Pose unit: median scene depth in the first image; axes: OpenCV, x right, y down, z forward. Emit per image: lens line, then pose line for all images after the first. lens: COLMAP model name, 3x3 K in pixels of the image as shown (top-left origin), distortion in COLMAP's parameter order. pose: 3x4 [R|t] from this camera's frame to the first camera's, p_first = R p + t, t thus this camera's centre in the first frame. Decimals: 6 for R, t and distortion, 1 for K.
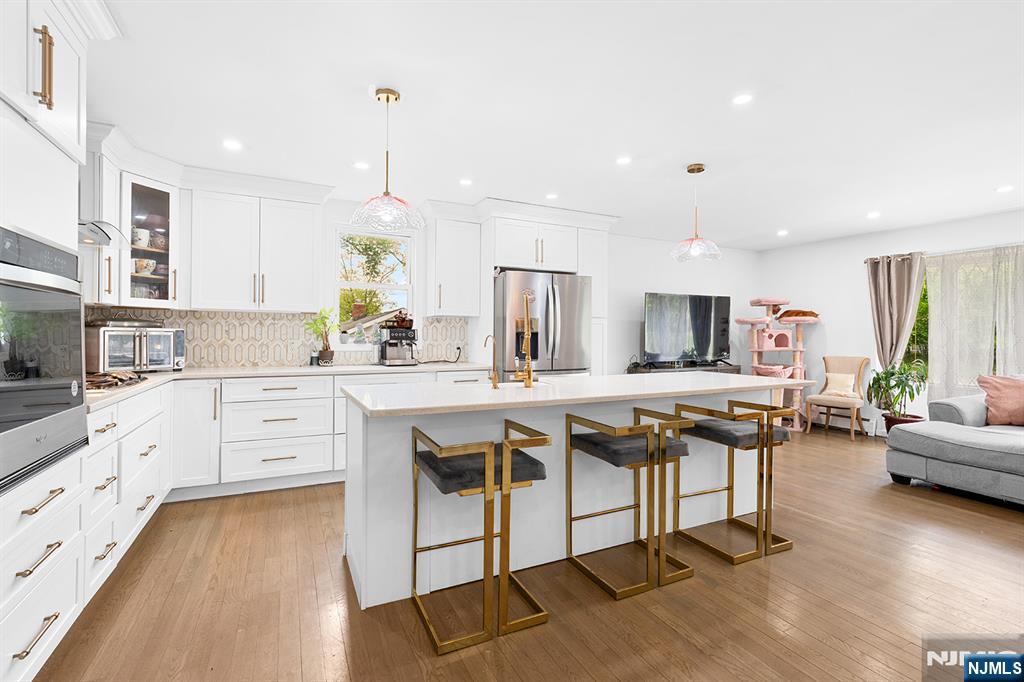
lens RADIAL K [[461.0, 0, 513.2], [0, 461.0, 338.4], [0, 0, 1]] dist [-0.005093, -0.000368]
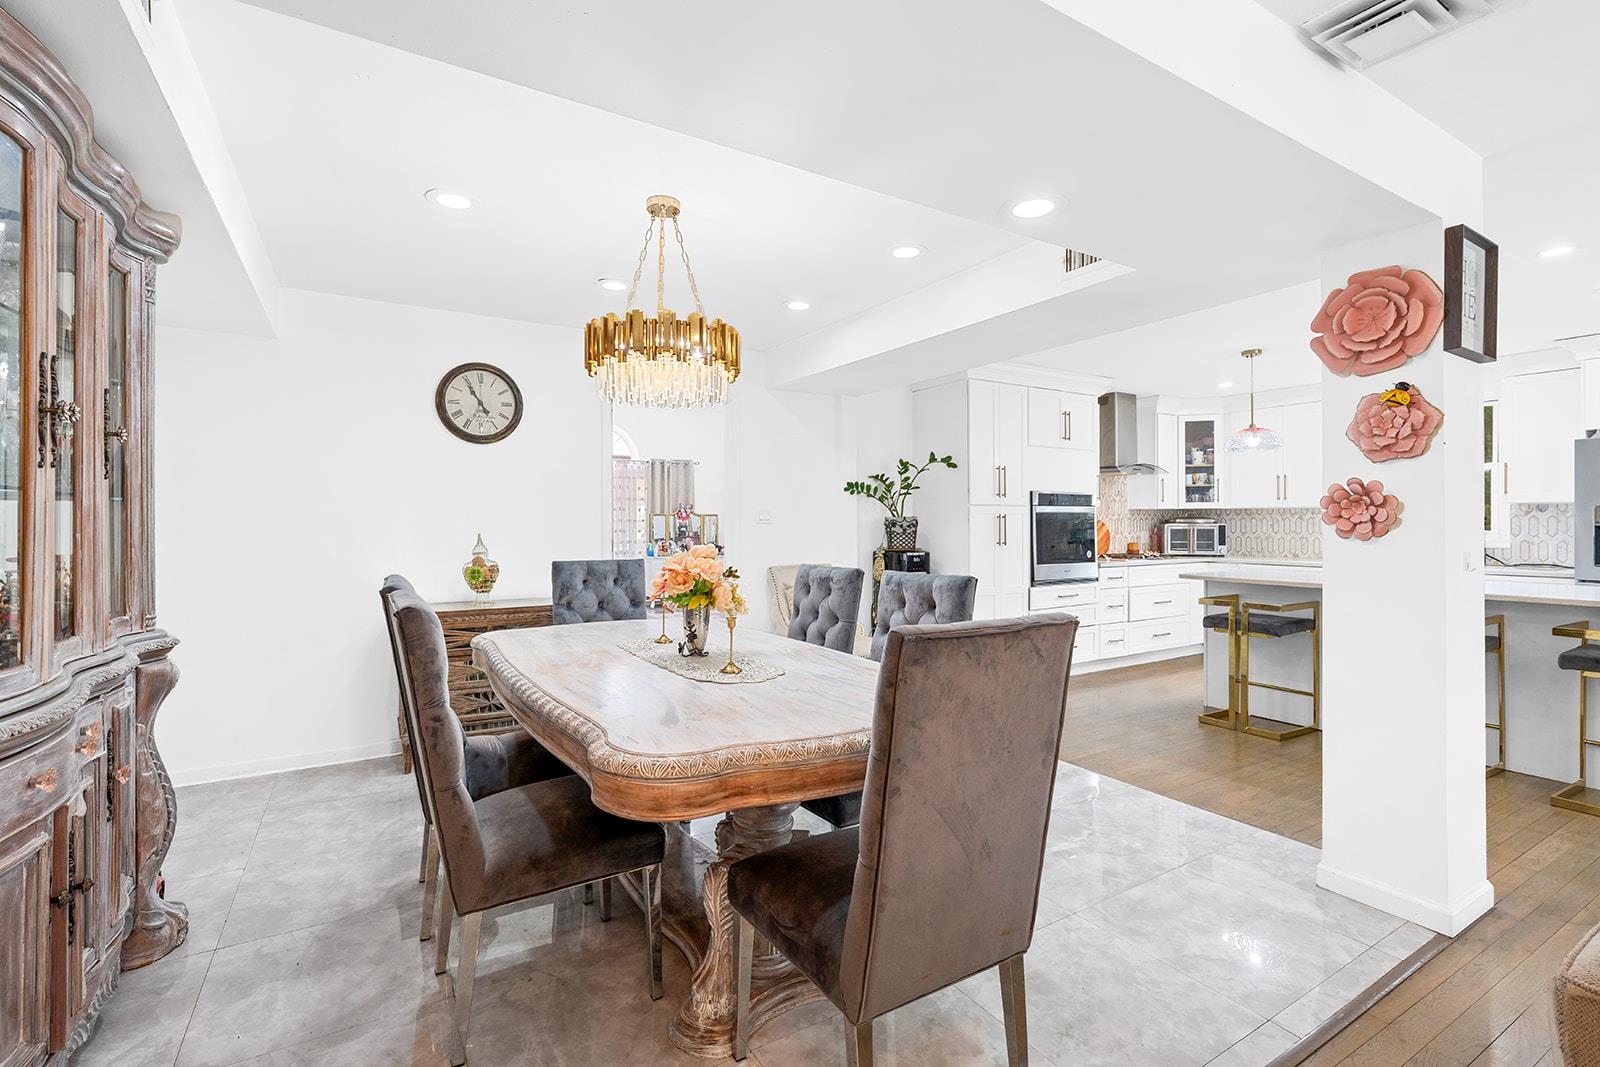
lens RADIAL K [[720.3, 0, 797.0], [0, 720.3, 520.4], [0, 0, 1]] dist [-0.005093, -0.000368]
pose [[0.078794, -0.006582, -0.996869, 1.217392], [-0.000382, 0.999978, -0.006633, -0.017526], [0.996891, 0.000904, 0.078790, -0.350200]]
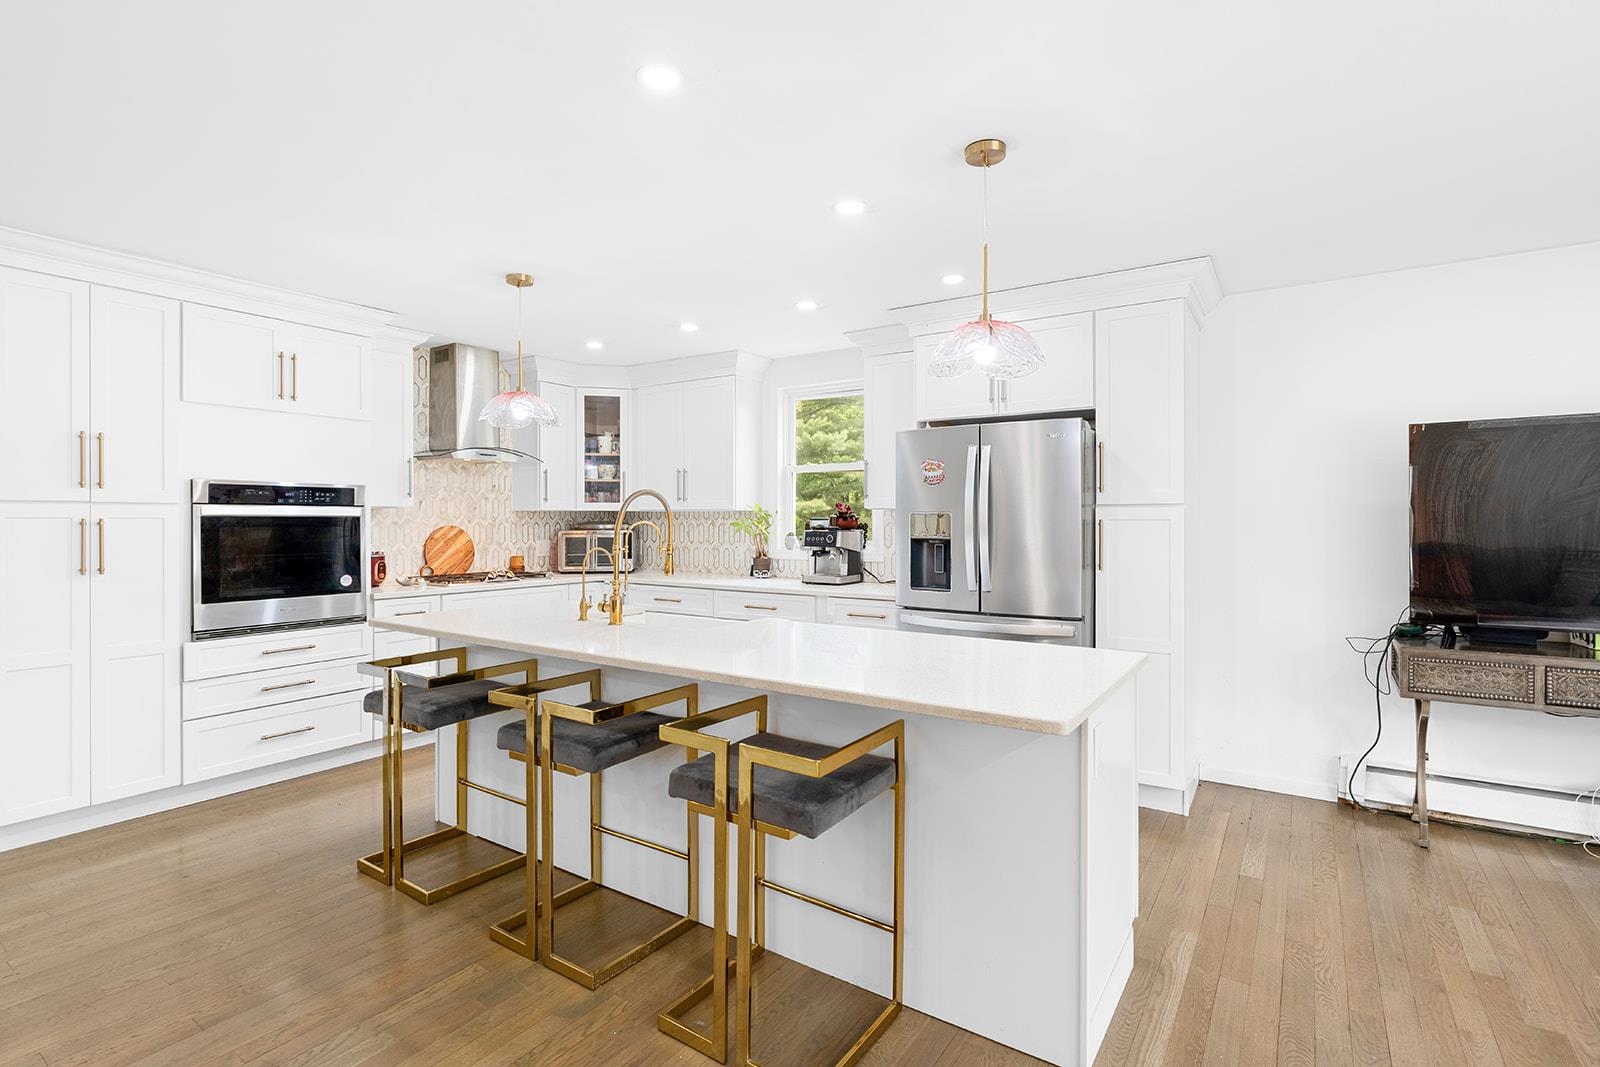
lens RADIAL K [[765.7, 0, 809.1], [0, 765.7, 527.5], [0, 0, 1]] dist [0.001392, 0.000330]
pose [[0.501351, 0.004398, -0.865233, 0.928896], [-0.002427, 0.999990, 0.003677, -0.036679], [0.865240, 0.000256, 0.501357, 0.526988]]
